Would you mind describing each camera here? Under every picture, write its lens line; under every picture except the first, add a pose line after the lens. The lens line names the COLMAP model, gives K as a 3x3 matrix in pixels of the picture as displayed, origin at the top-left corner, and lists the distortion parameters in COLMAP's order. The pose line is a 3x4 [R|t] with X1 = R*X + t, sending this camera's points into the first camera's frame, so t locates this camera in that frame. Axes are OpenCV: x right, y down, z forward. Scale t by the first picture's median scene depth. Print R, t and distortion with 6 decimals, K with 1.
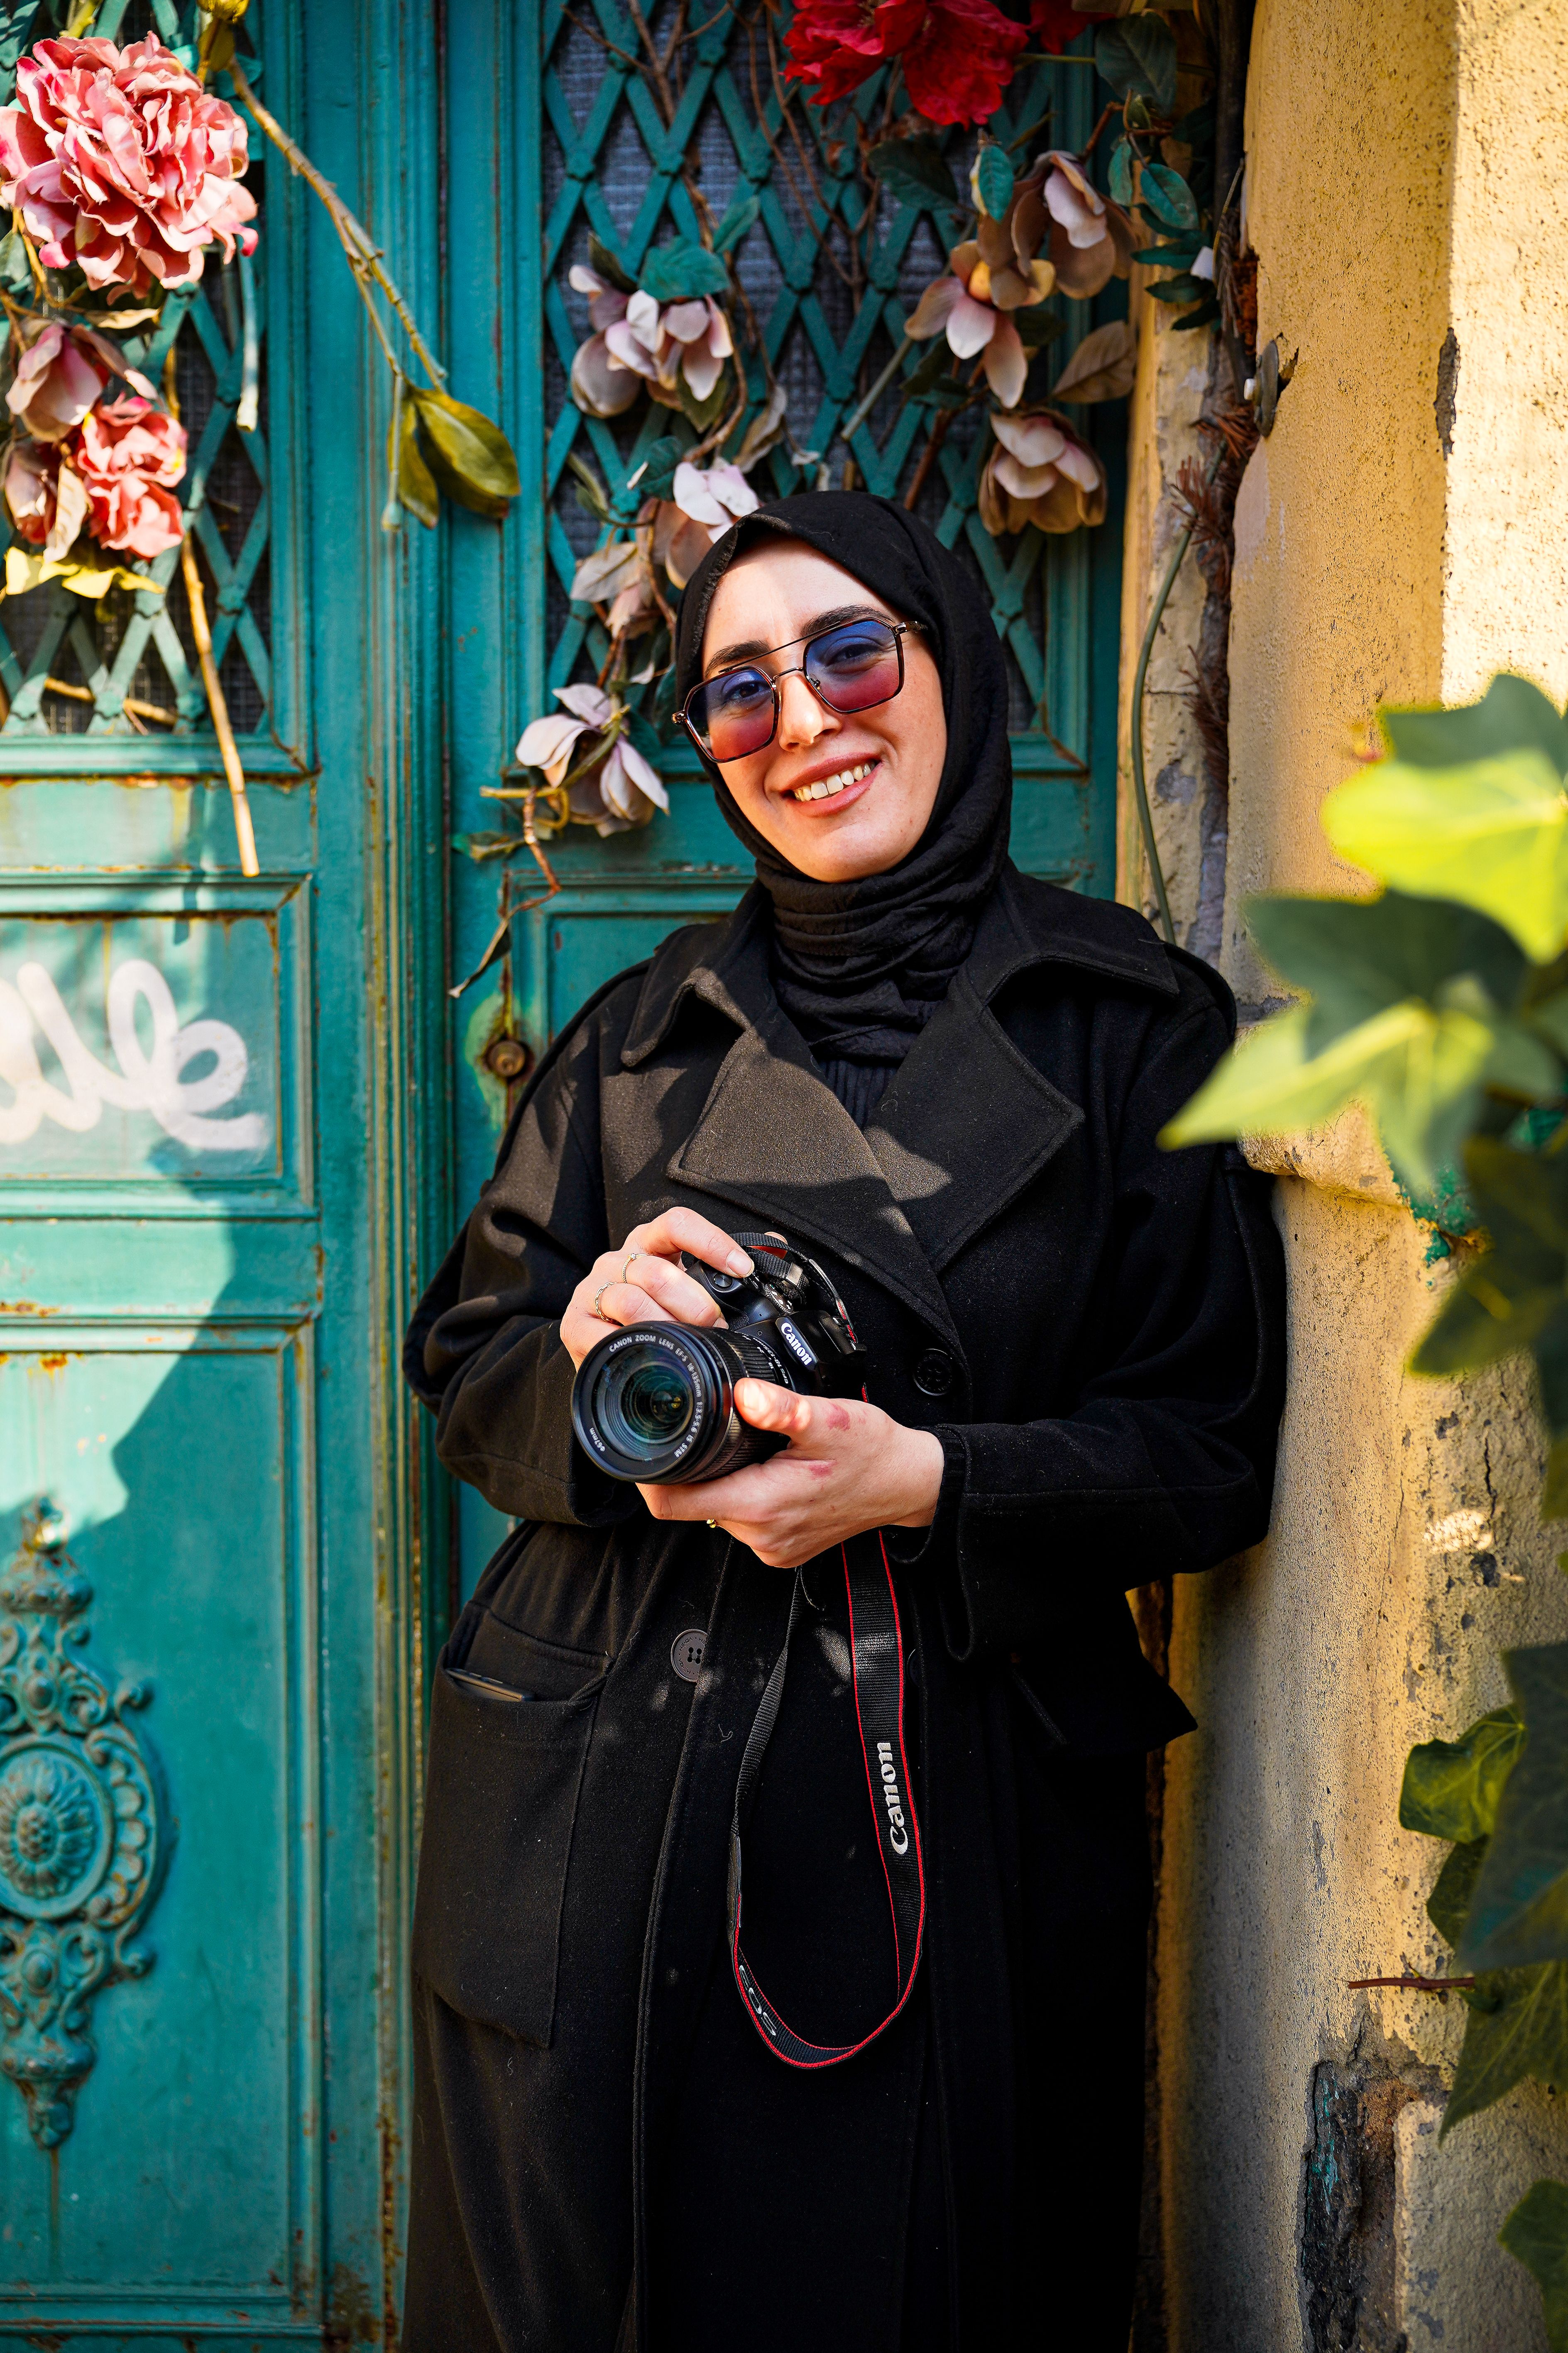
lens RADIAL K [[1774.6, 0, 780.4], [0, 1774.6, 1180.4], [0, 0, 1]] dist [-0.004245, 0.028737]
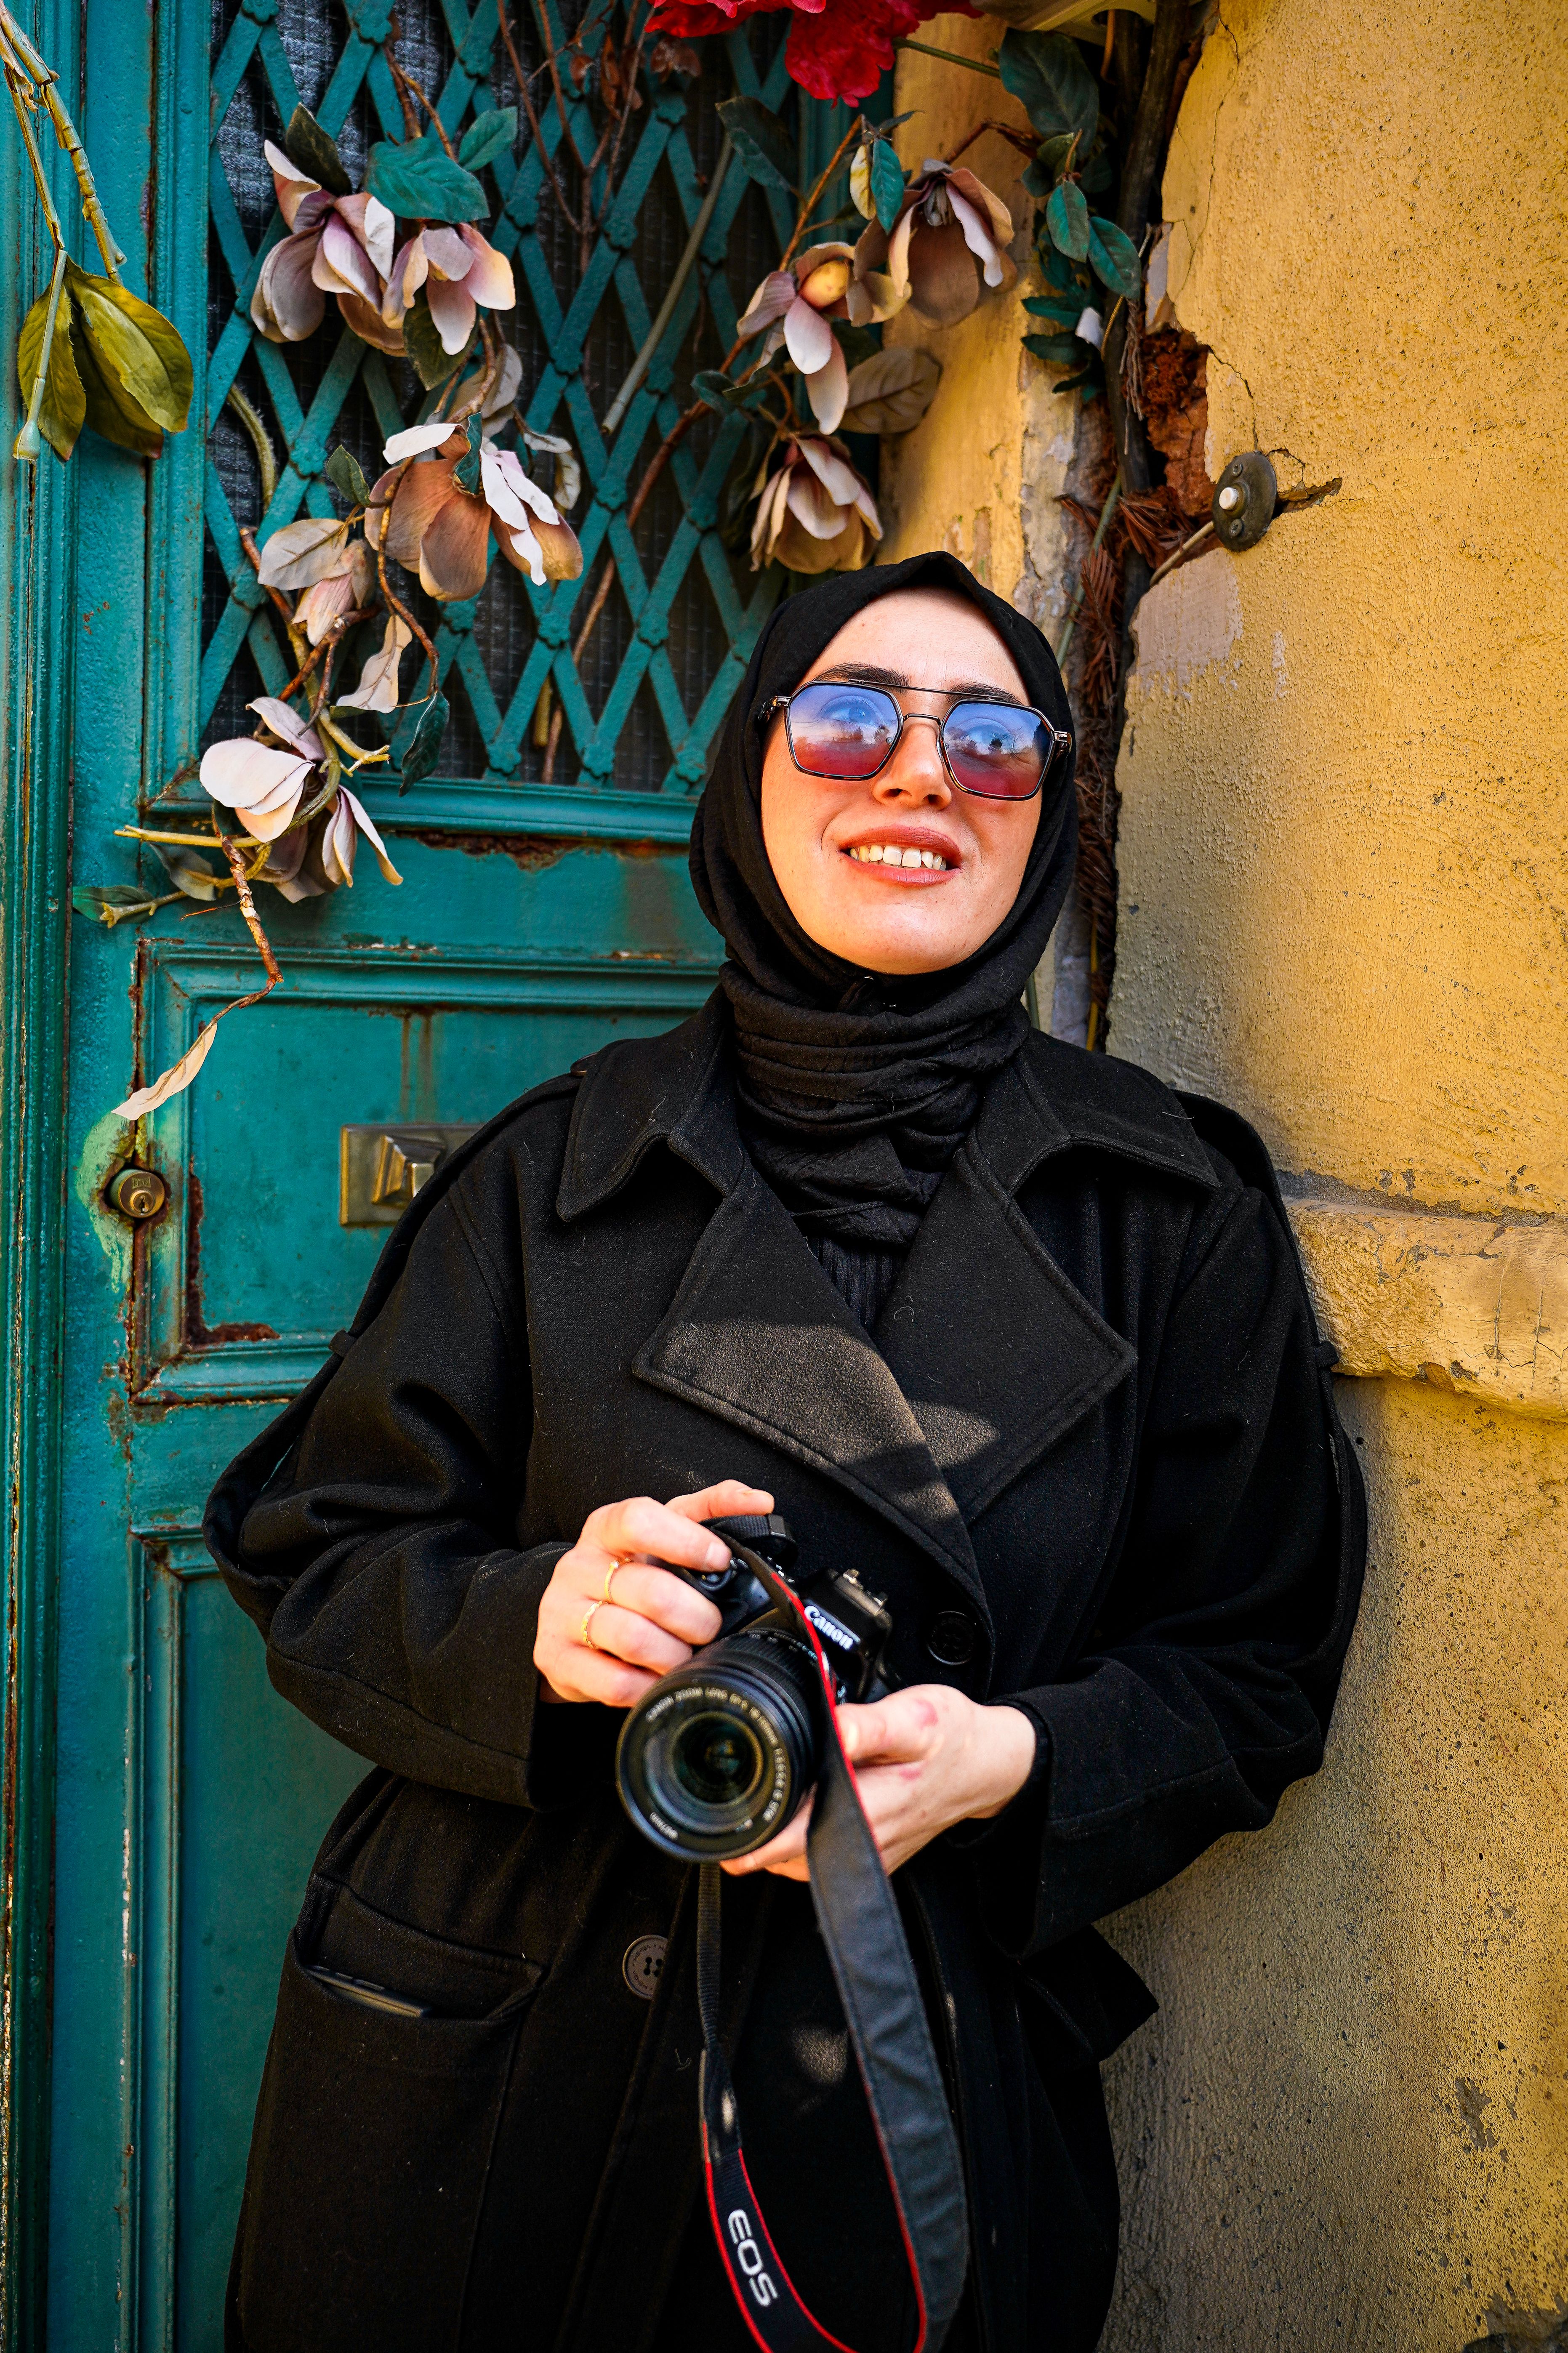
lens RADIAL K [[2051.5, 0, 787.5], [0, 2051.5, 1175.2], [0, 0, 1]] dist [-0.011809, 0.030854]
pose [[0.897428, 0.003711, 0.441146, -0.305109], [-0.001561, 0.999985, -0.005236, -0.077538], [-0.441158, 0.004011, 0.897420, 0.135440]]
